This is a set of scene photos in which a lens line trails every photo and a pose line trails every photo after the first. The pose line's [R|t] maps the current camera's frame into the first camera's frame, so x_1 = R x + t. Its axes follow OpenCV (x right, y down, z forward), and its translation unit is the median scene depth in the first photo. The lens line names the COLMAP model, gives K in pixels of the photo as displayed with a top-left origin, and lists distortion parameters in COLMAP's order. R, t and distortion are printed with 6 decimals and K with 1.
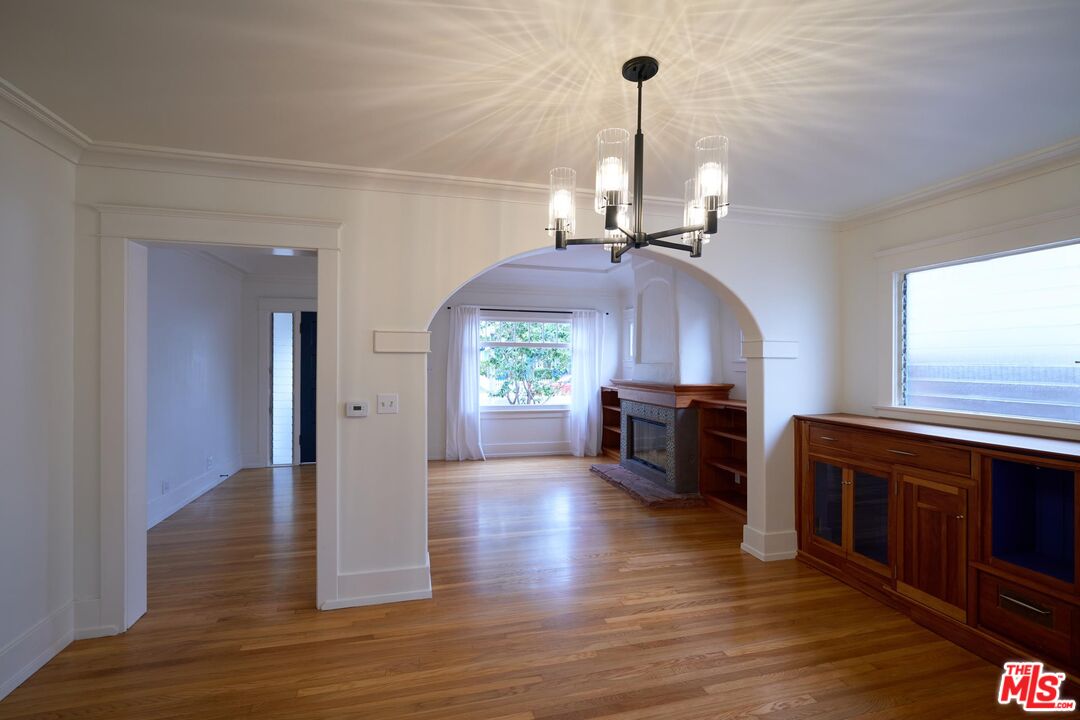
lens RADIAL K [[482.7, 0, 538.4], [0, 482.7, 364.7], [0, 0, 1]] dist [-0.003964, -0.000236]
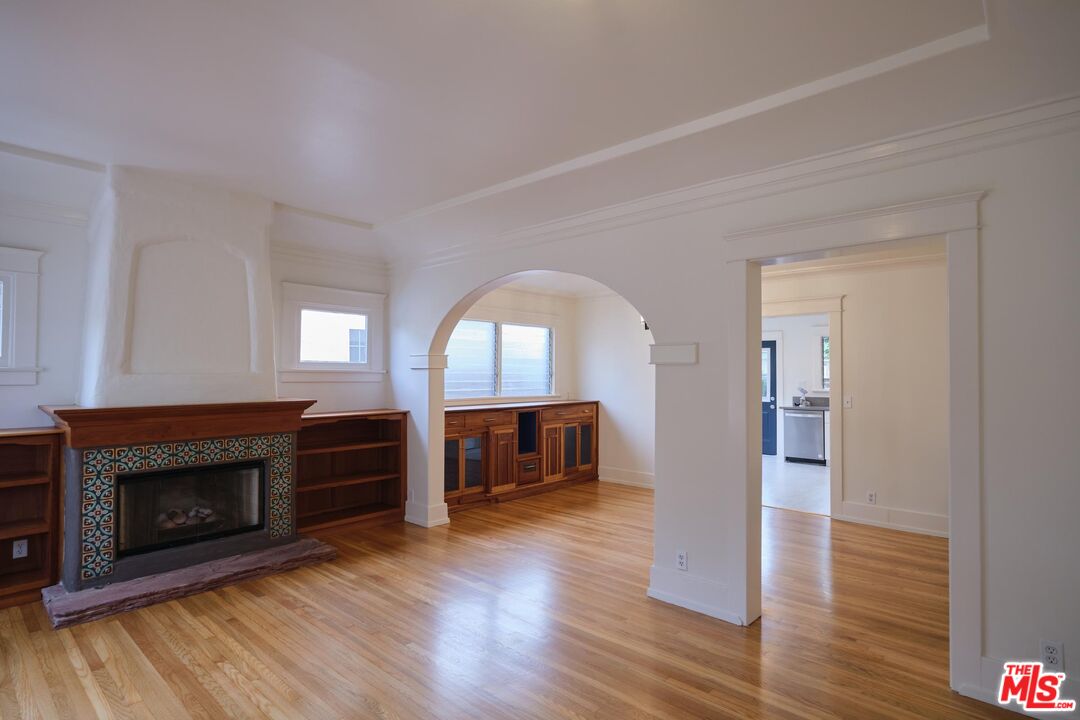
lens RADIAL K [[563.3, 0, 537.0], [0, 563.3, 360.7], [0, 0, 1]] dist [0.003057, 0.000322]
pose [[-0.543913, 0.008637, 0.839097, -1.058267], [-0.002093, 0.999930, -0.011649, -0.021557], [-0.839139, -0.008092, -0.543857, 1.798601]]
